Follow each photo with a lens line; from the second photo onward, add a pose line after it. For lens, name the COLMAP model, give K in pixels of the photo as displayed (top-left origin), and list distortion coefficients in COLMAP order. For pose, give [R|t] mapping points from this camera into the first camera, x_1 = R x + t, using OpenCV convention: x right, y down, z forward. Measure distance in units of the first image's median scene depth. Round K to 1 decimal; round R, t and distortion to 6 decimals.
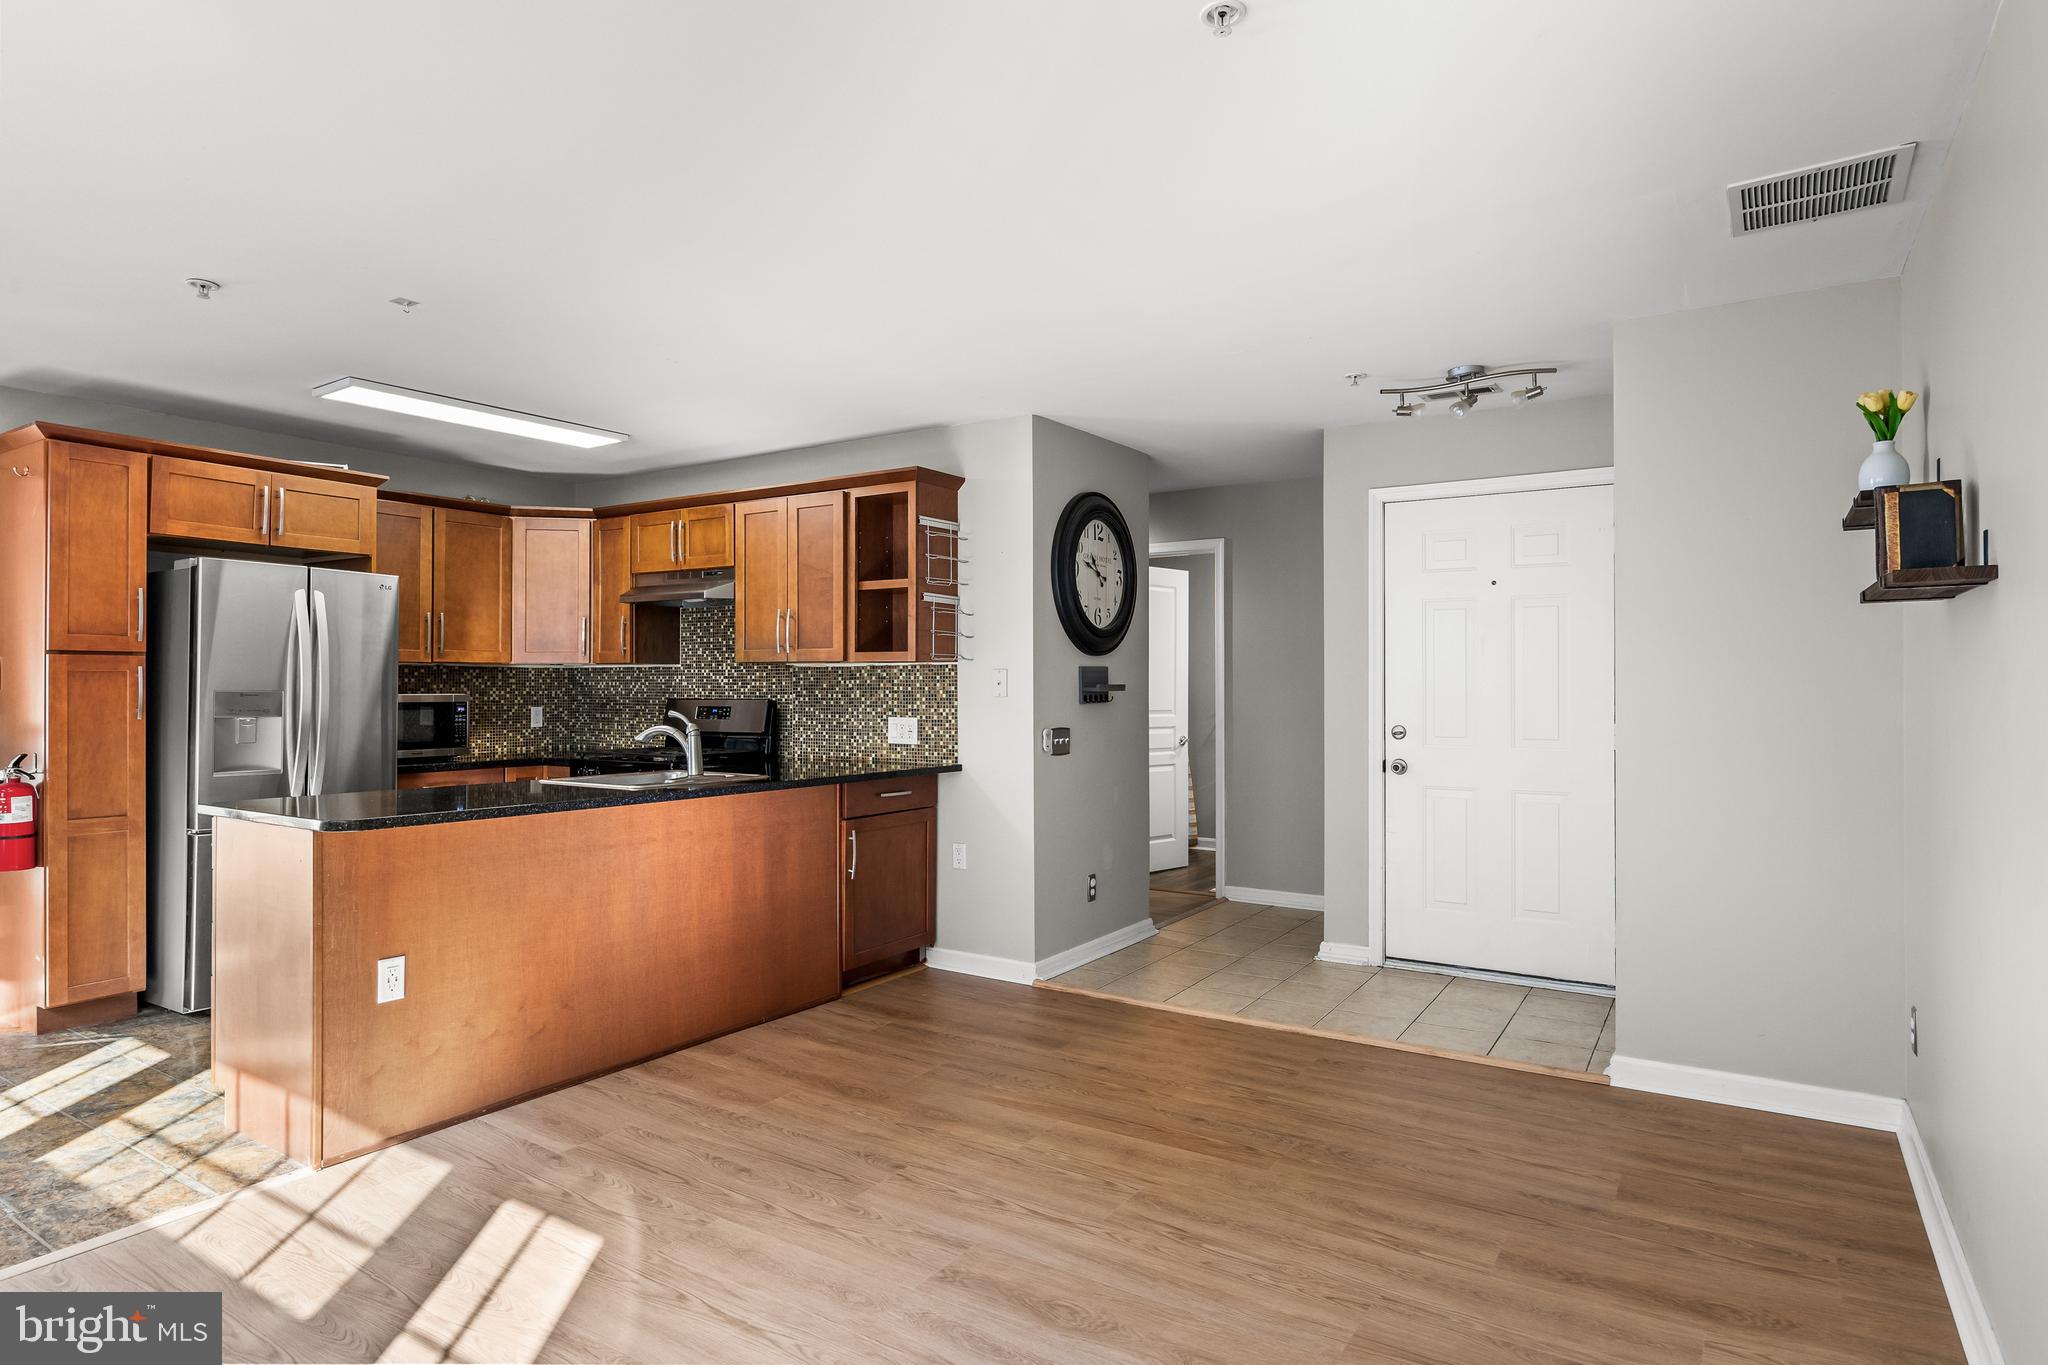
lens RADIAL K [[1125.1, 0, 1041.0], [0, 1125.1, 676.5], [0, 0, 1]] dist [-0.001862, -0.000057]
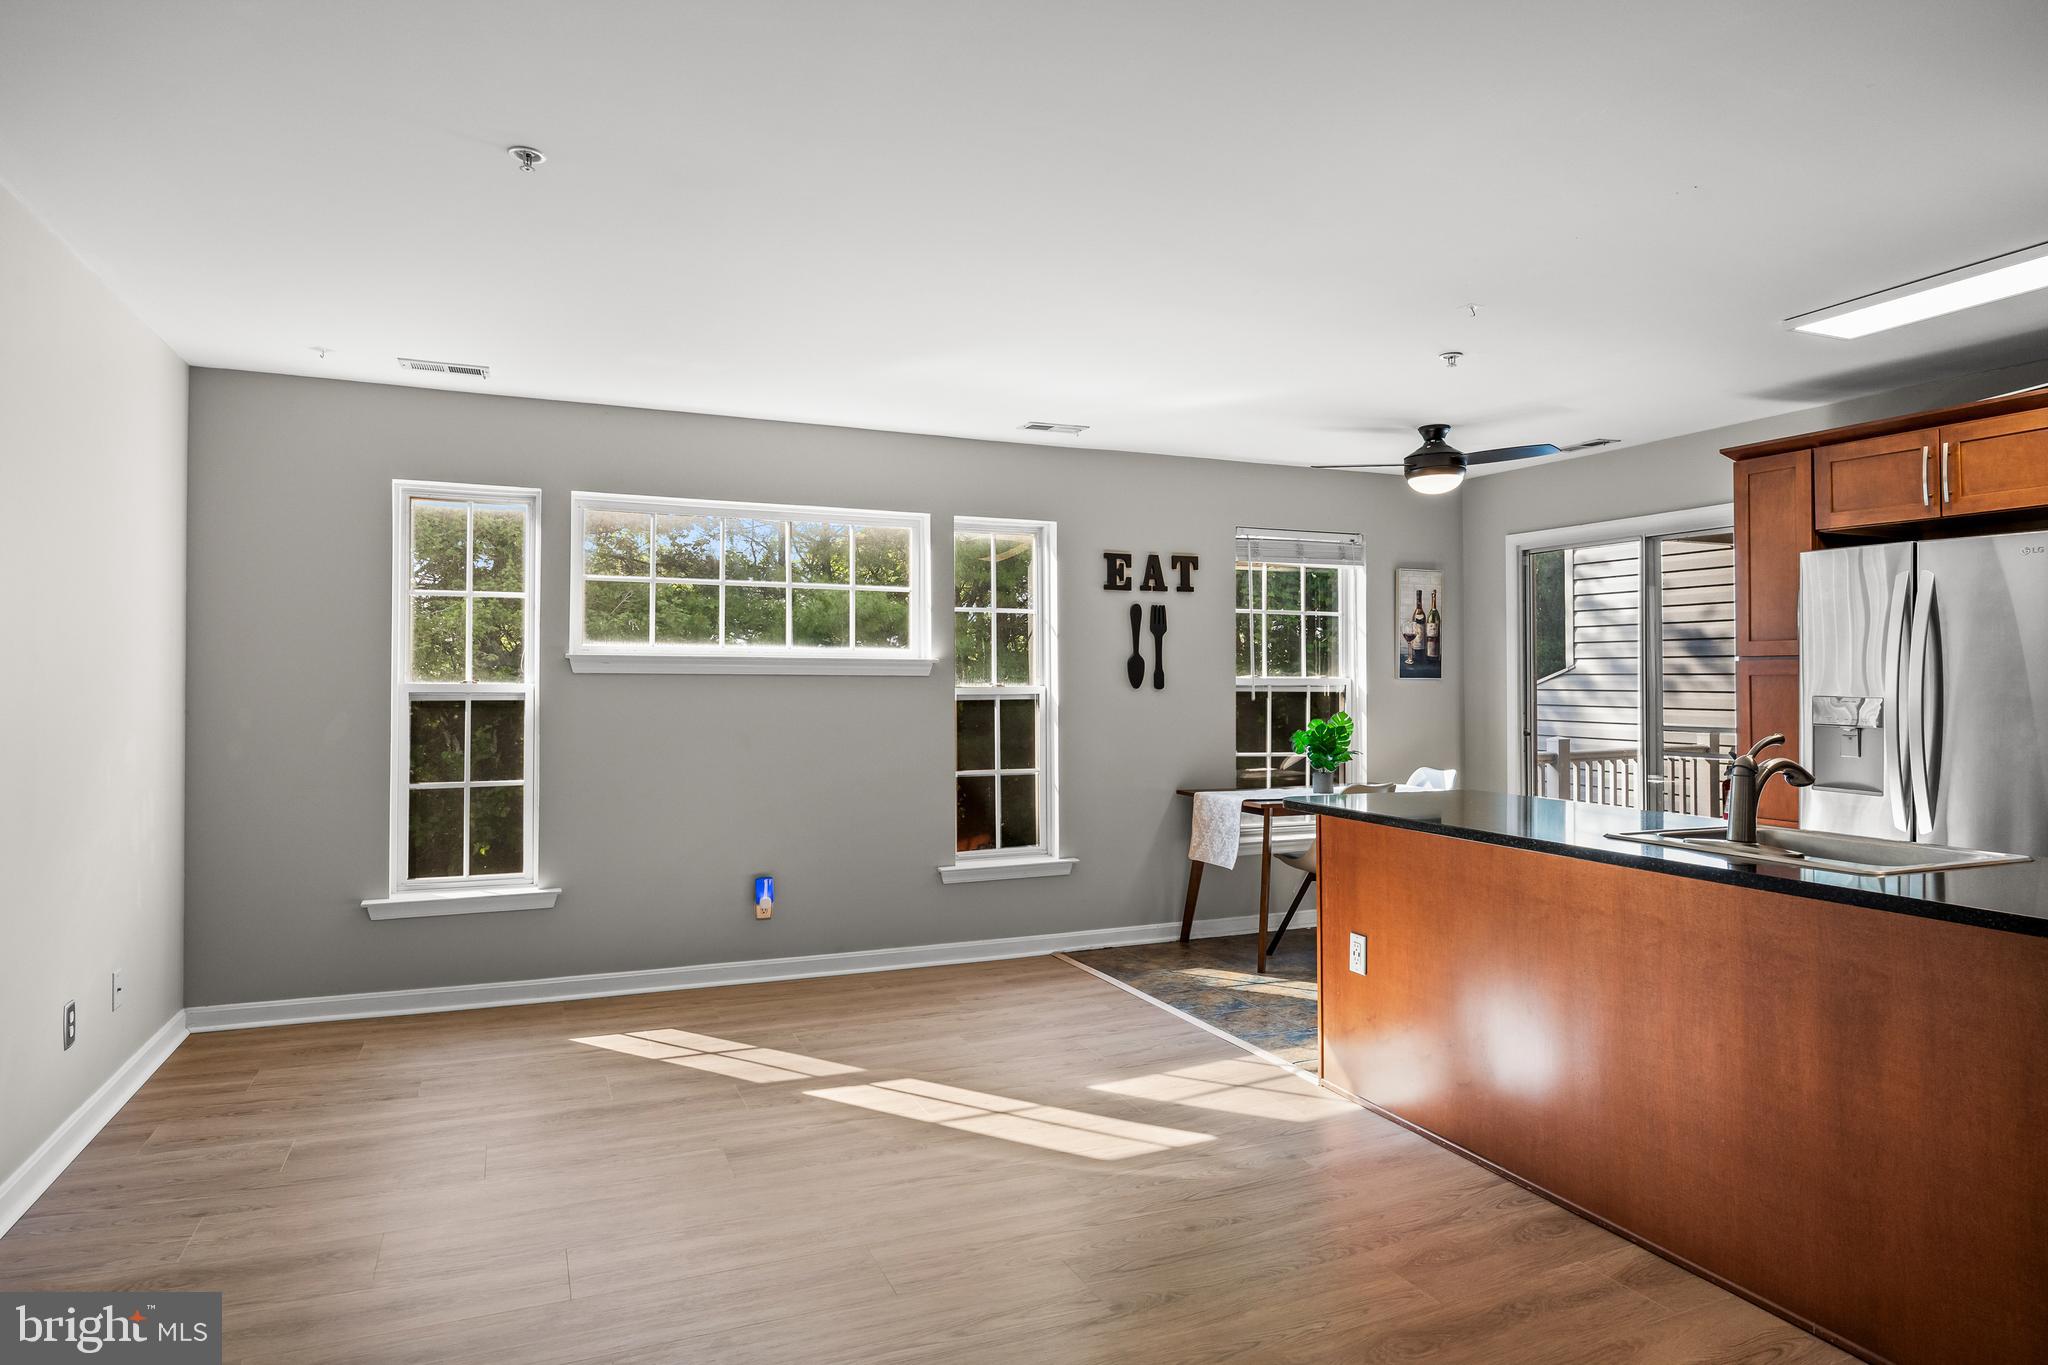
lens RADIAL K [[1212.5, 0, 1027.0], [0, 1212.5, 692.2], [0, 0, 1]] dist [0.001292, 0.006088]
pose [[-0.574400, -0.000291, -0.818575, 0.357669], [0.001593, 0.999998, -0.001473, 0.007535], [0.818573, -0.002150, -0.574398, 0.858304]]
